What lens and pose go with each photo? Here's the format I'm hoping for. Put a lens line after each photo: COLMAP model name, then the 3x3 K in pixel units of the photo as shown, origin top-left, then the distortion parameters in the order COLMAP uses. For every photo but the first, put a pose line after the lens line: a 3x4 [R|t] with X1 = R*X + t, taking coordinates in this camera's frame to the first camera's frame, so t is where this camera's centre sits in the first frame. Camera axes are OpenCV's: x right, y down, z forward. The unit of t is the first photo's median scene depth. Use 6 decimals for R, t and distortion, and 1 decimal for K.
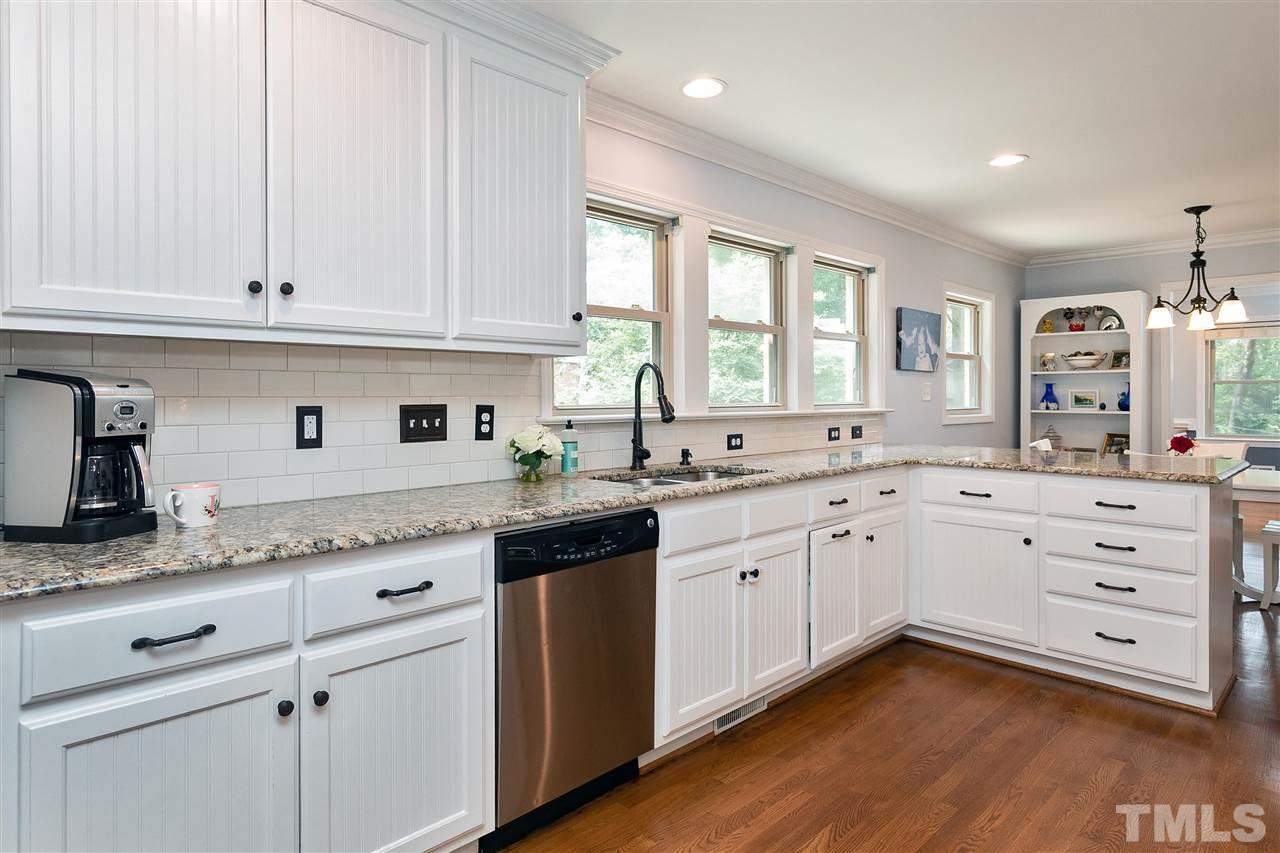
lens RADIAL K [[758.9, 0, 619.5], [0, 758.9, 396.6], [0, 0, 1]] dist [0.014766, -0.001309]
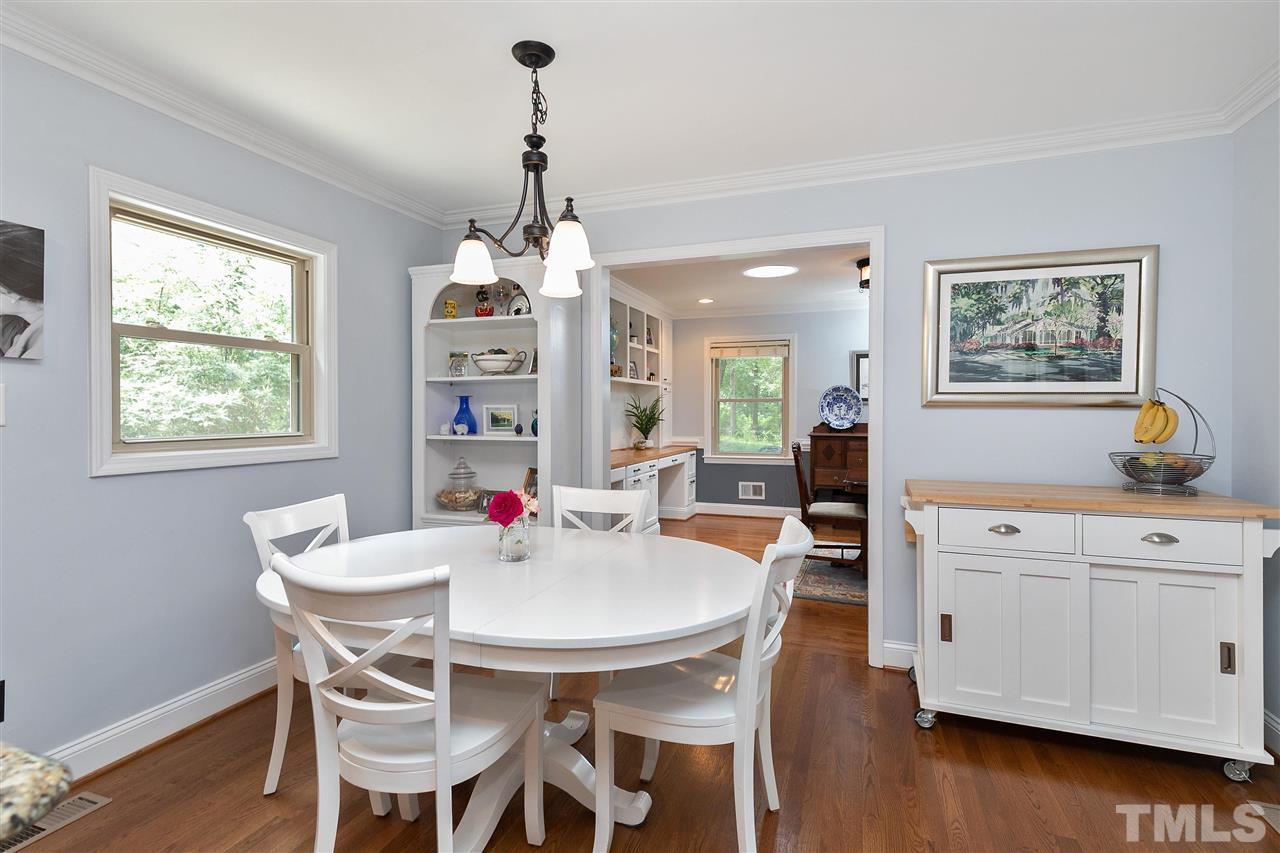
lens RADIAL K [[629.1, 0, 623.0], [0, 629.1, 415.9], [0, 0, 1]] dist [0.023715, -0.000070]
pose [[0.912380, -0.001478, 0.409341, 1.014570], [0.000433, 0.999996, 0.002647, -0.001564], [-0.409343, -0.002238, 0.912378, 0.932670]]
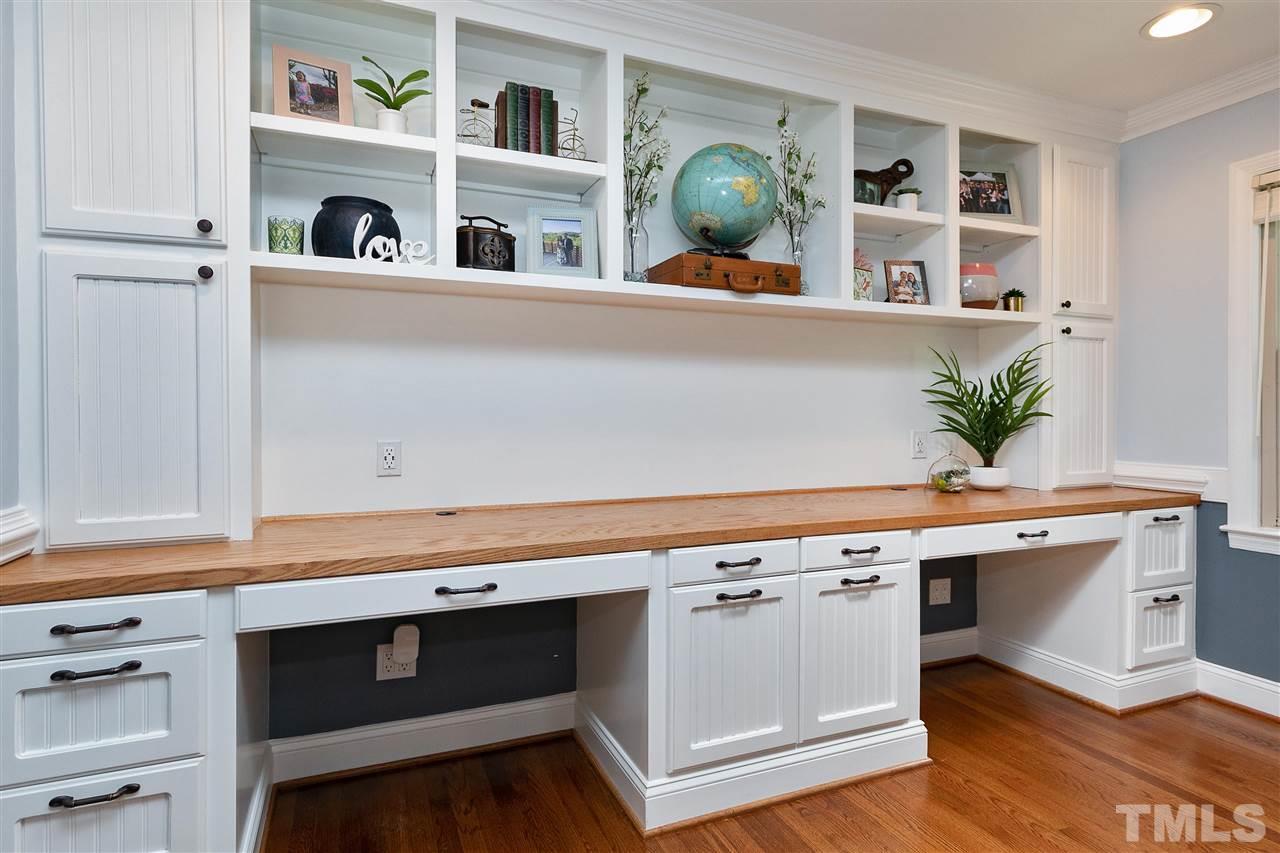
lens RADIAL K [[629.1, 0, 641.4], [0, 629.1, 417.2], [0, 0, 1]] dist [0.013774, -0.000889]
pose [[0.918021, 0.004561, -0.396505, 1.981441], [-0.001283, 0.999963, 0.008532, 0.016555], [0.396529, -0.007324, 0.917993, 2.041426]]
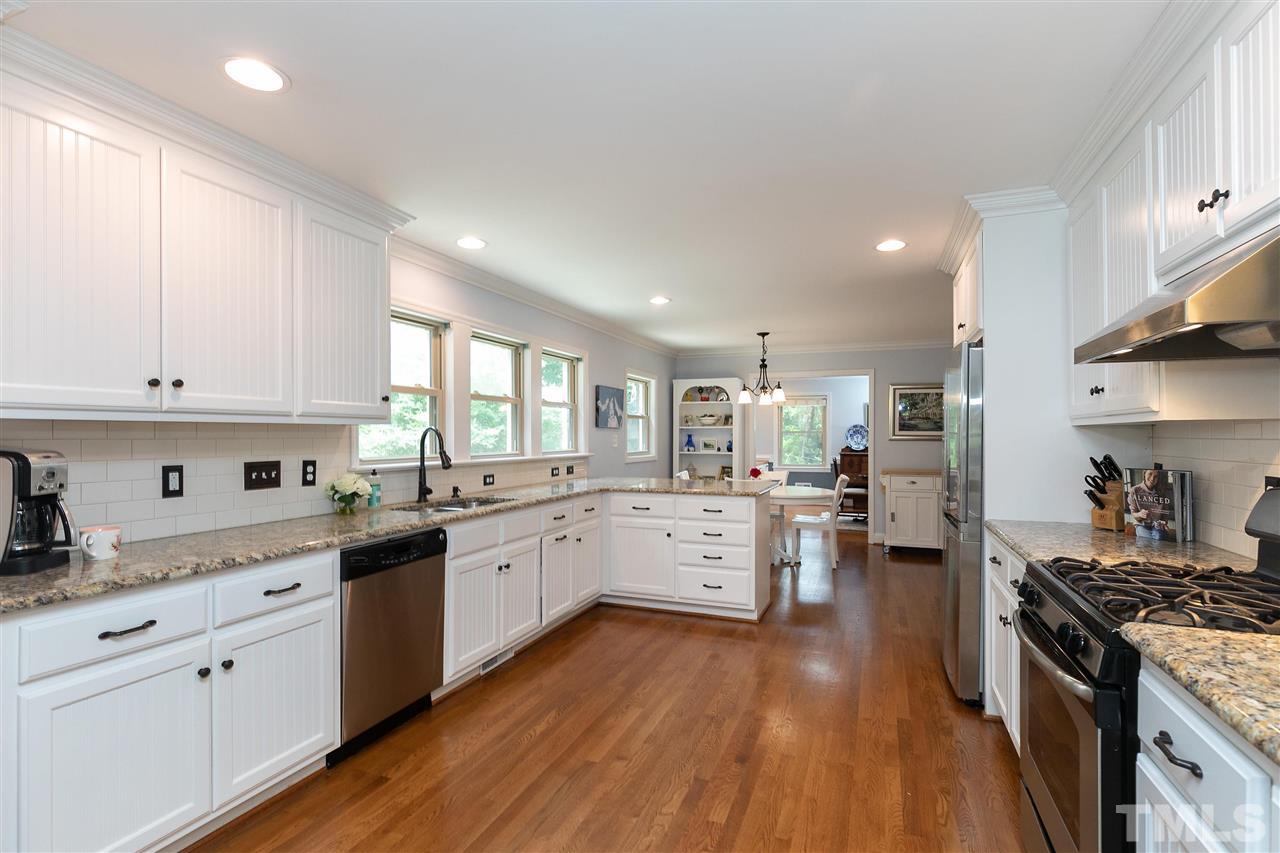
lens RADIAL K [[629.1, 0, 654.7], [0, 629.1, 437.9], [0, 0, 1]] dist [0.013774, -0.000889]
pose [[0.904771, 0.000047, 0.425898, -0.084963], [-0.000814, 0.999998, 0.001618, -0.026521], [-0.425897, -0.001811, 0.904770, -0.250294]]
